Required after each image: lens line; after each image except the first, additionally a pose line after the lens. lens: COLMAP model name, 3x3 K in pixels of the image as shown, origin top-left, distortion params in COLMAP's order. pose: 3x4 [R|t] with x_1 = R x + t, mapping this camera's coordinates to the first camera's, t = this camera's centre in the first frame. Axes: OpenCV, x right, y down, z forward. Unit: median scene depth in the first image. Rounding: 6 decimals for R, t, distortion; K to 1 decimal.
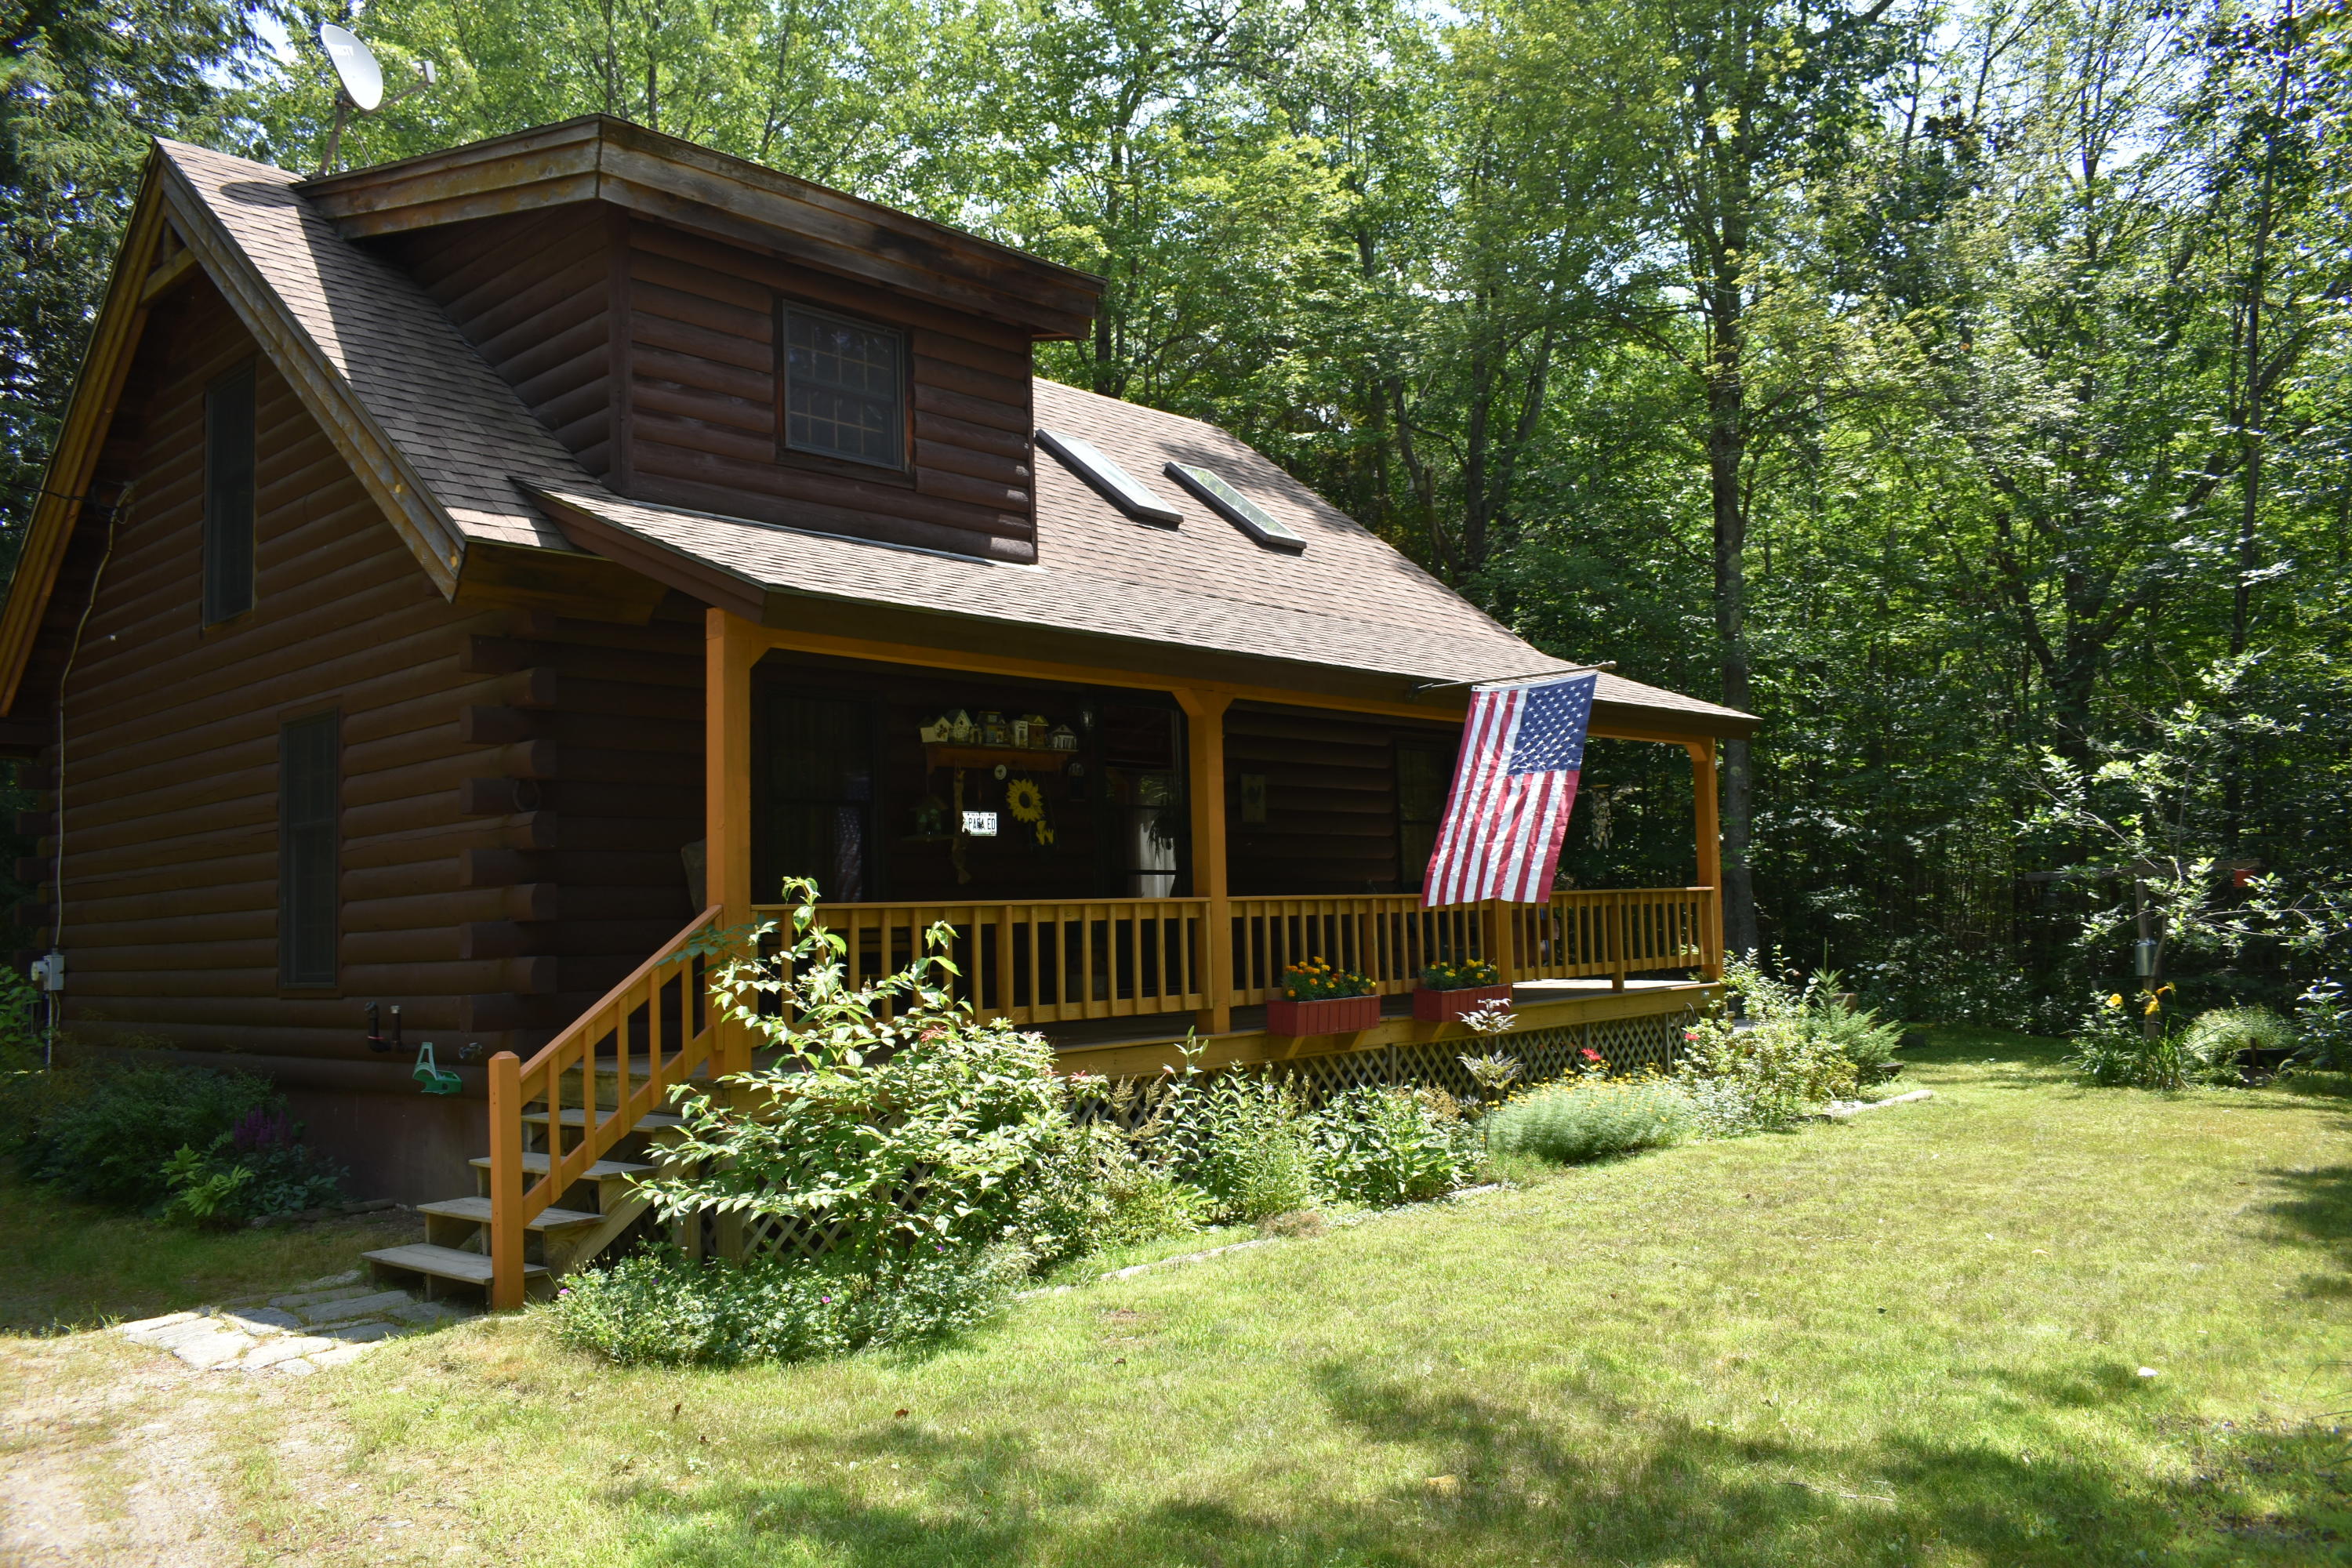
lens RADIAL K [[1811.1, 0, 1176.0], [0, 1811.1, 784.0], [0, 0, 1]] dist [-0.020995, 0.013248]
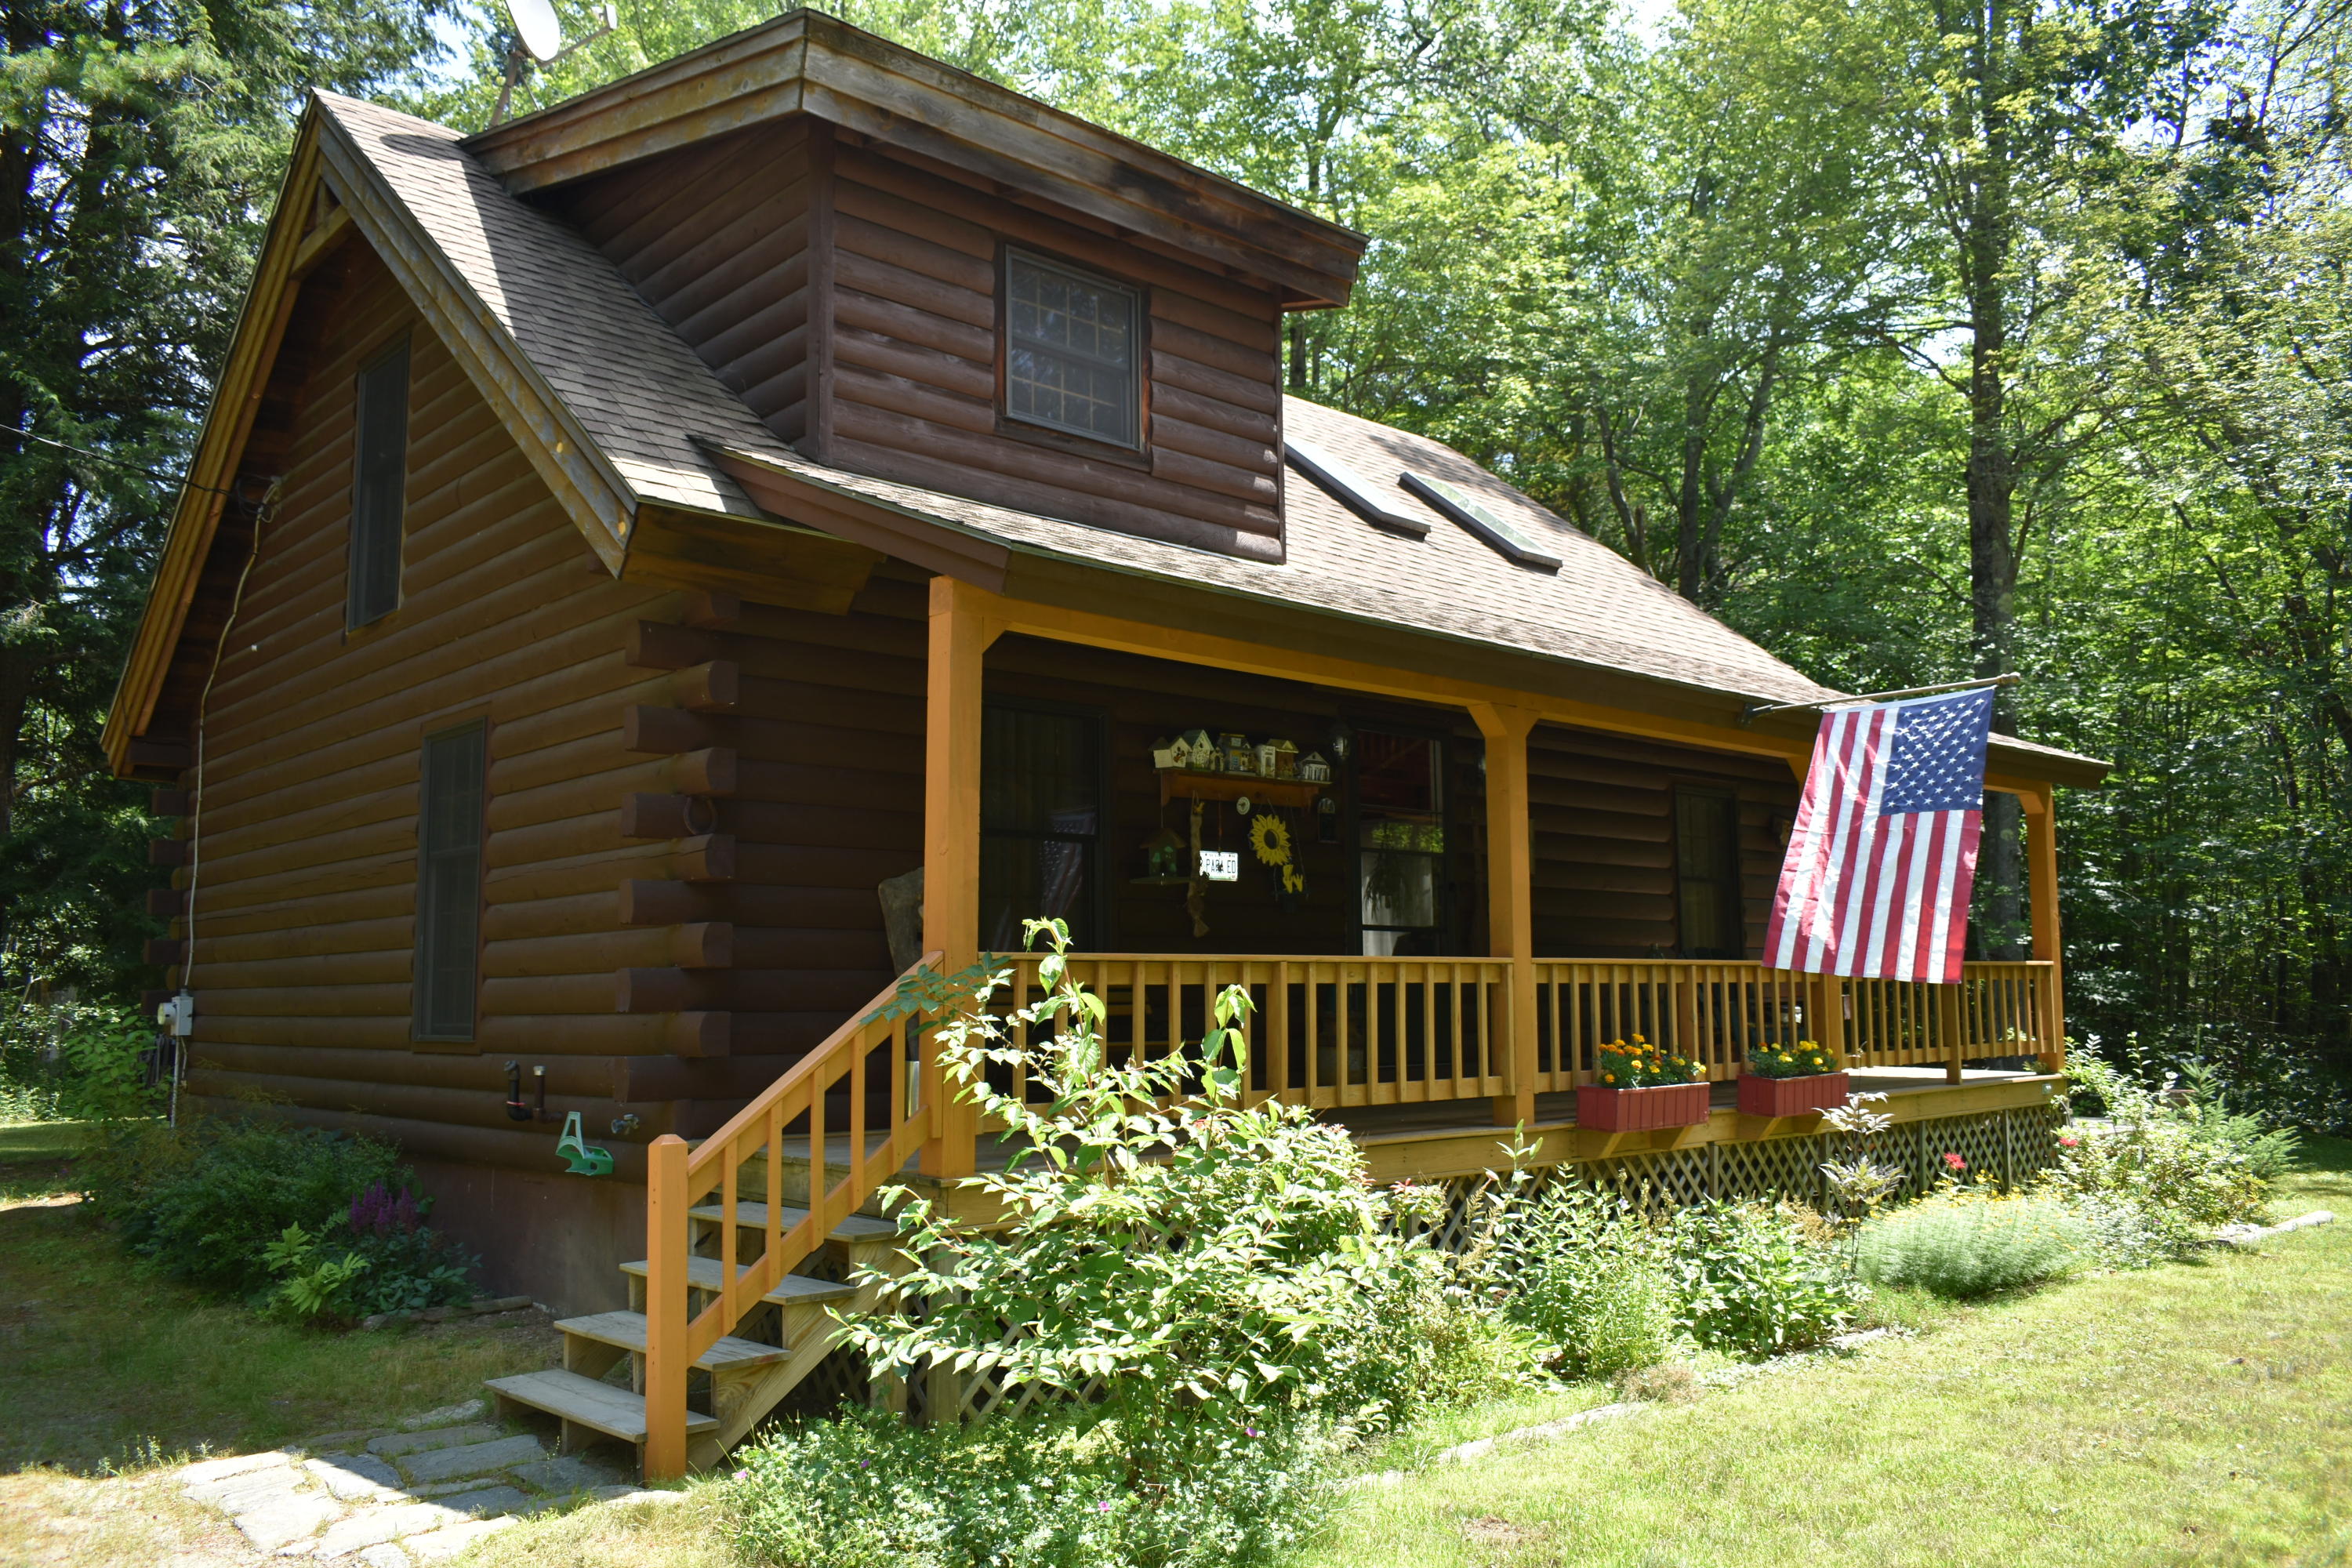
lens RADIAL K [[1811.1, 0, 1176.0], [0, 1811.1, 784.0], [0, 0, 1]] dist [-0.020995, 0.013248]
pose [[0.996712, 0.014073, -0.079795, -0.069848], [-0.017005, 0.999200, -0.036187, 0.016604], [0.079222, 0.037425, 0.996154, 0.175721]]
